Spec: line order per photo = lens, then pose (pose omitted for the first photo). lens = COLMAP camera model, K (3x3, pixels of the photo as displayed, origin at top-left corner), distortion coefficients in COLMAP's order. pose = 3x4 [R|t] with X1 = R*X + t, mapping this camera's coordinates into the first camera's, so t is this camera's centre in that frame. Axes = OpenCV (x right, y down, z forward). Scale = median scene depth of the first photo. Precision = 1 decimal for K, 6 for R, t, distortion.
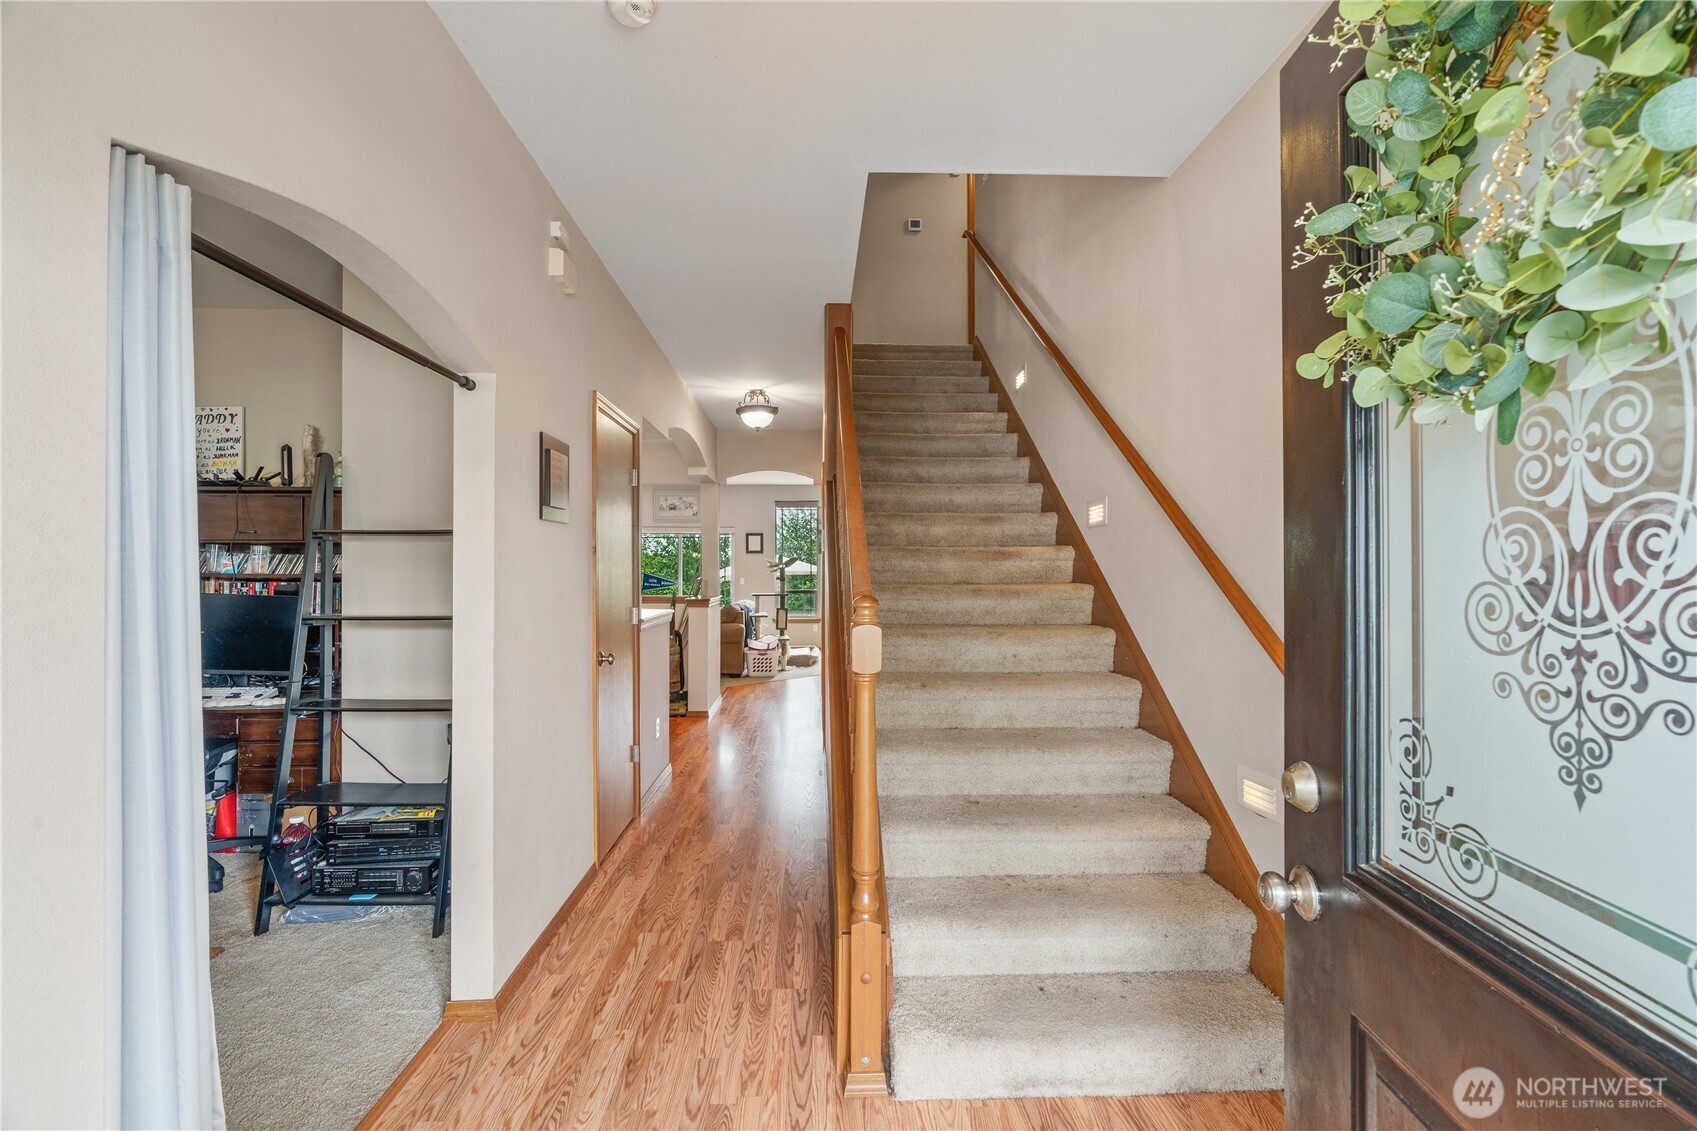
lens RADIAL K [[766.6, 0, 844.0], [0, 766.6, 567.4], [0, 0, 1]] dist [-0.003024, 0.000387]
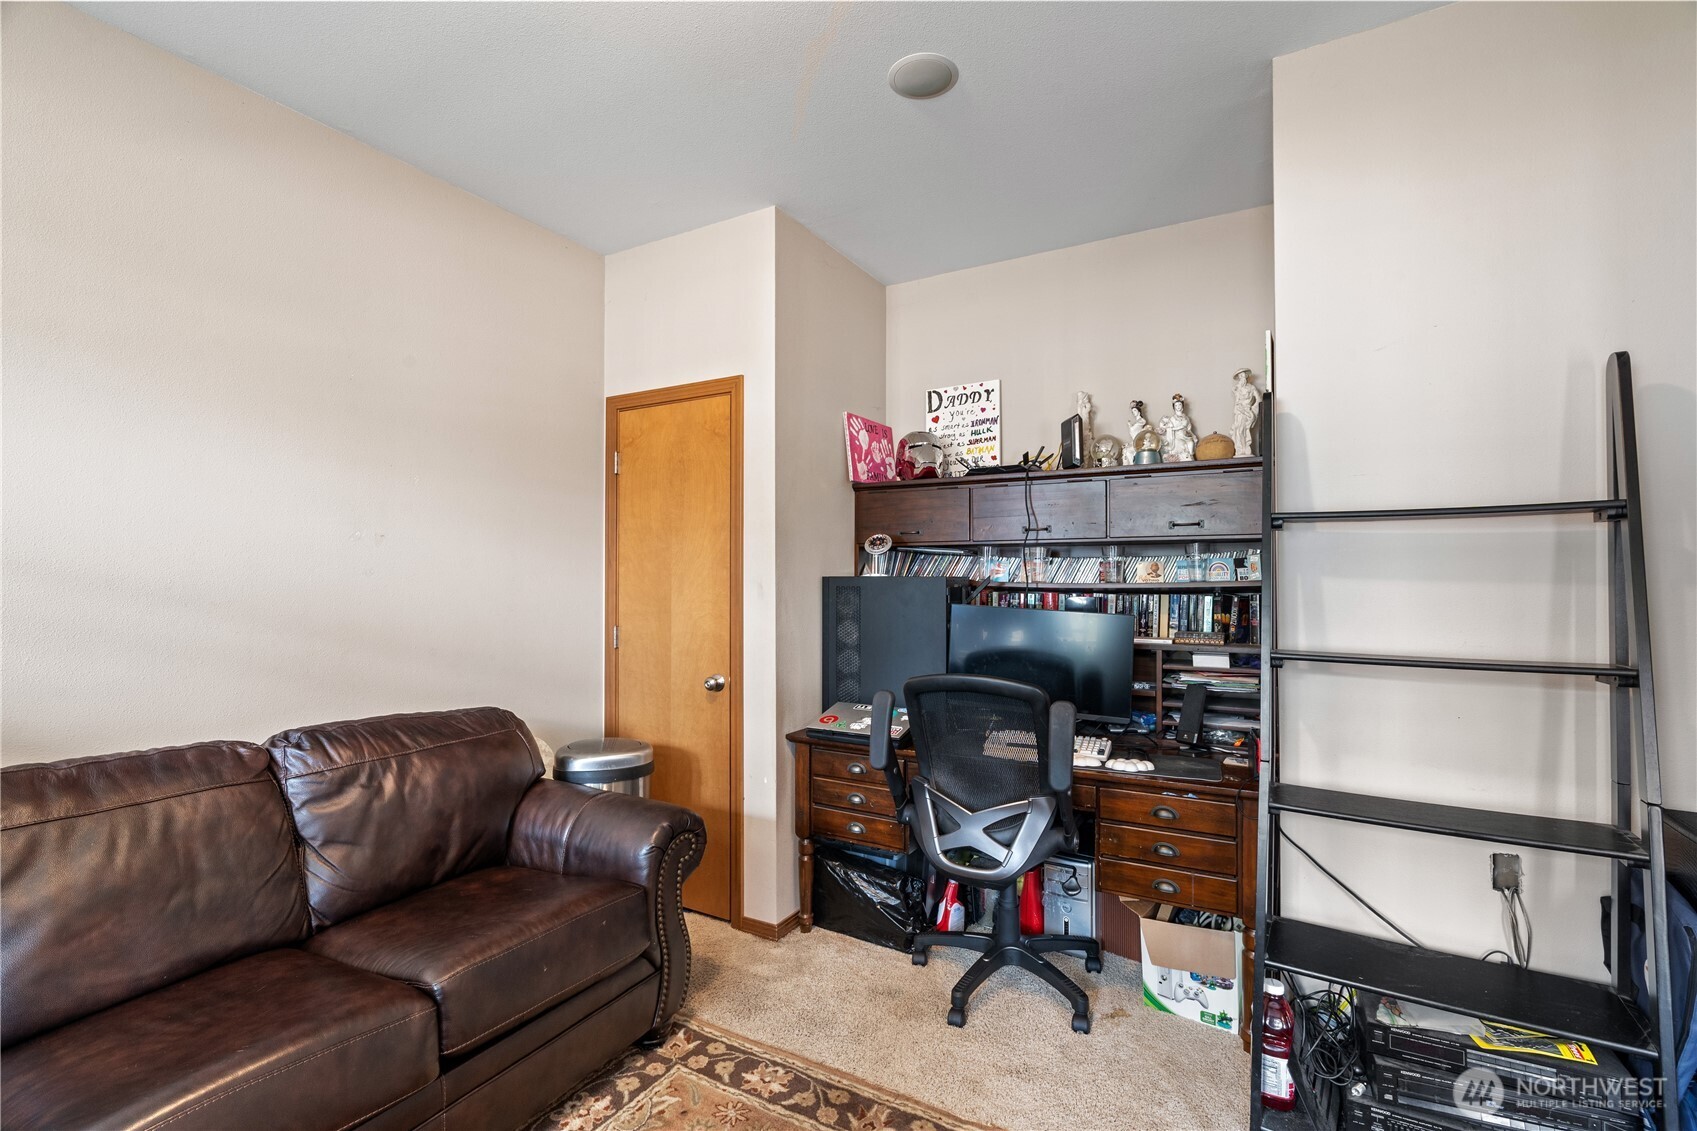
lens RADIAL K [[766.6, 0, 842.9], [0, 766.6, 564.1], [0, 0, 1]] dist [-0.003024, 0.000387]
pose [[0.848977, -0.004631, -0.528409, -0.497724], [-0.002357, 0.999918, -0.012550, -0.000479], [0.528424, 0.011901, 0.848897, 0.213636]]
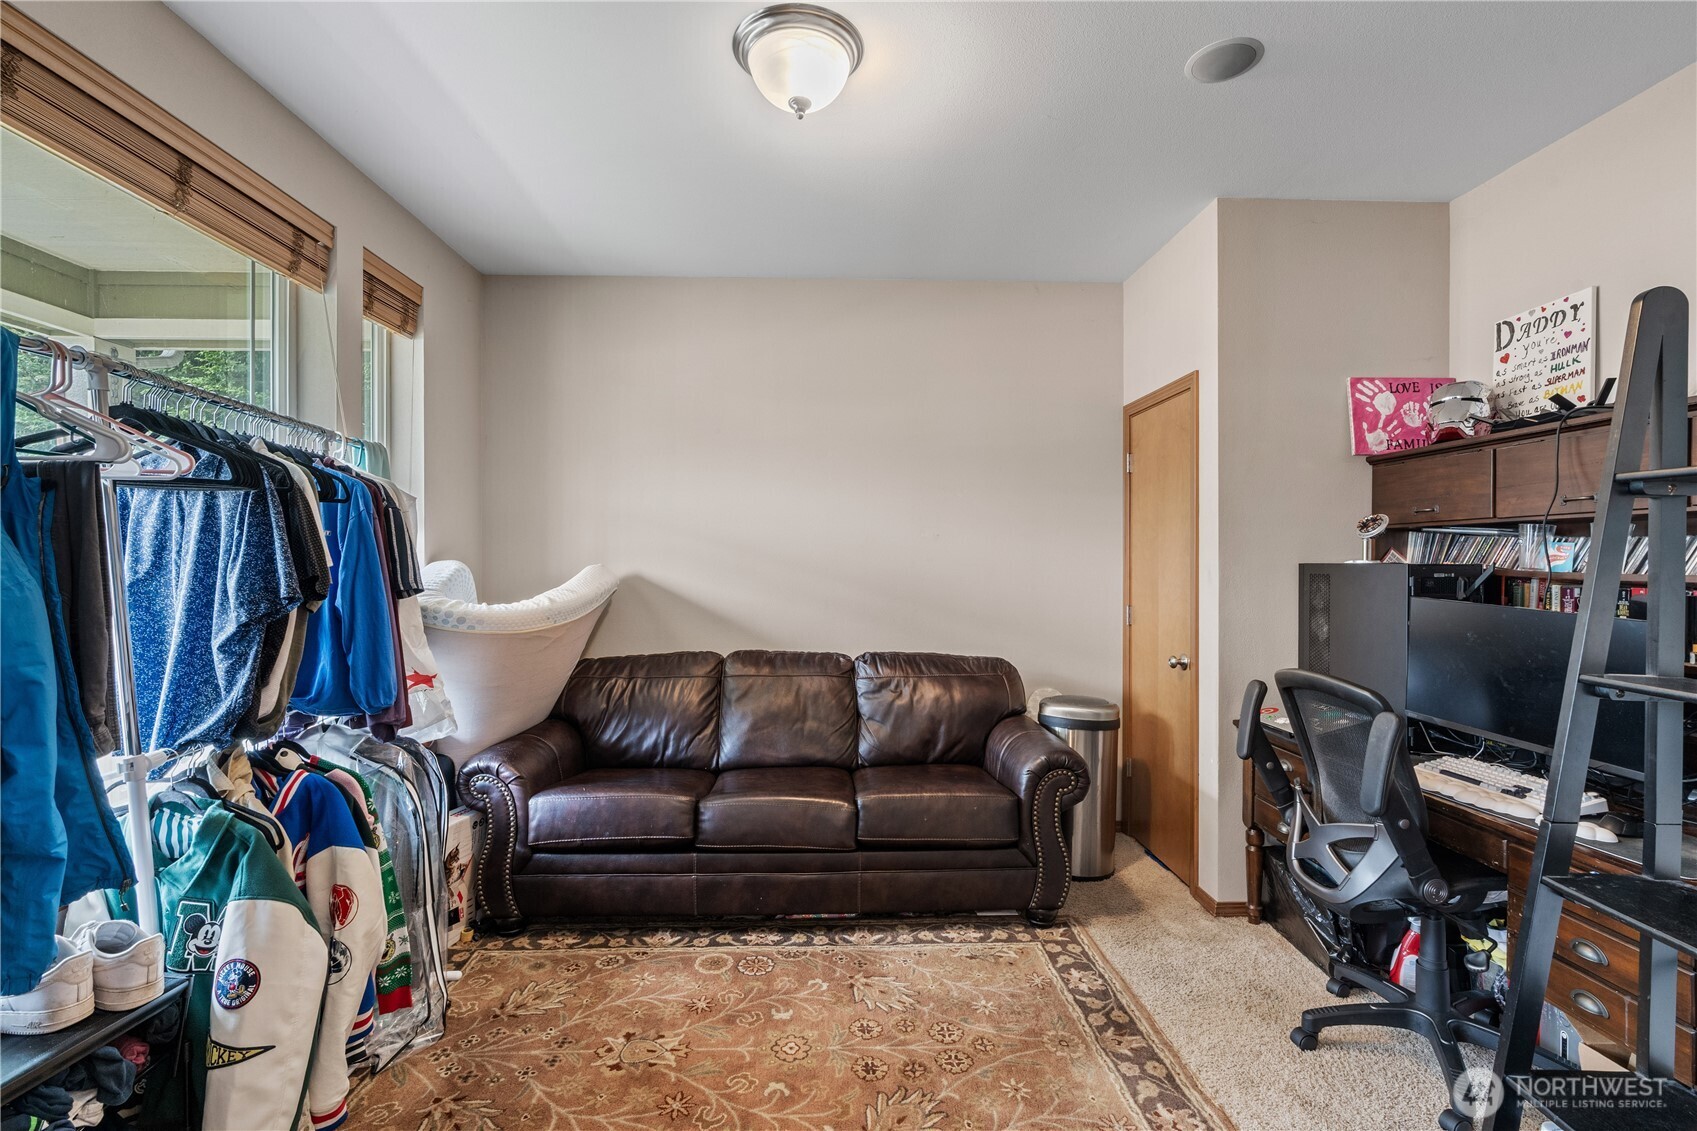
lens RADIAL K [[766.6, 0, 833.3], [0, 766.6, 559.2], [0, 0, 1]] dist [-0.003024, 0.000387]
pose [[-0.006584, 0.001308, -0.999977, -0.198117], [0.001302, 0.999998, 0.001300, -0.002942], [0.999977, -0.001294, -0.006586, 0.425105]]
